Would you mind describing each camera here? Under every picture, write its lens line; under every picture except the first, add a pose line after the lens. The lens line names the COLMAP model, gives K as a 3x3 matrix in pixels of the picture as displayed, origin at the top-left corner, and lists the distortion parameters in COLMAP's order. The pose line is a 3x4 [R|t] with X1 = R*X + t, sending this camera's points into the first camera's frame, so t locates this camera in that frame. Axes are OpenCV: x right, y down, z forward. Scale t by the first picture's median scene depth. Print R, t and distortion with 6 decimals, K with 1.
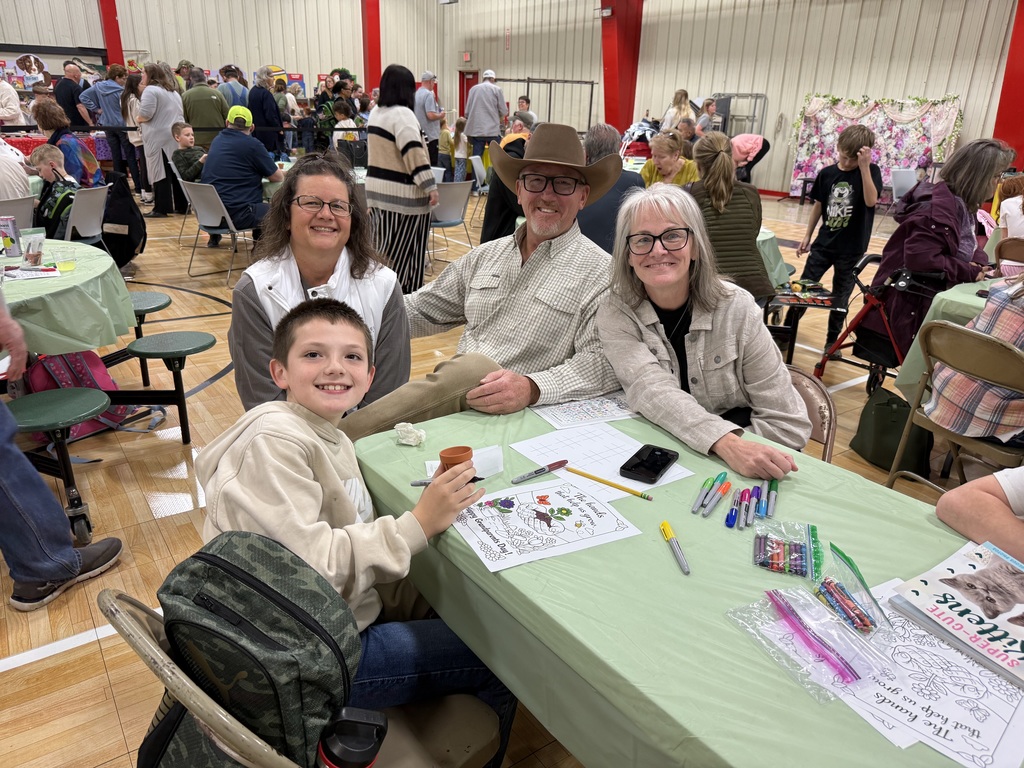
lens RADIAL K [[734.3, 0, 515.3], [0, 734.3, 384.8], [0, 0, 1]] dist [0.005041, -0.008127]
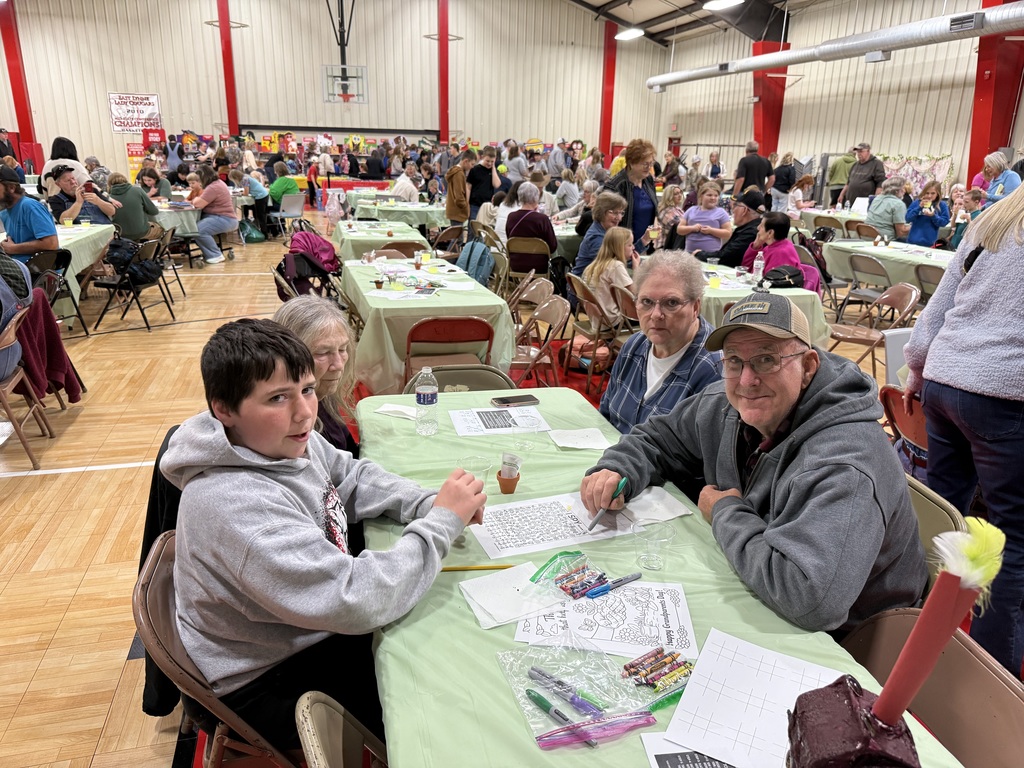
lens RADIAL K [[723.7, 0, 512.0], [0, 723.7, 384.0], [0, 0, 1]] dist [0.038406, -0.053061]
pose [[0.938222, 0.095587, -0.332570, 0.202397], [-0.117608, 0.991963, -0.046676, 0.174180], [0.325435, 0.082905, 0.941923, -0.462348]]
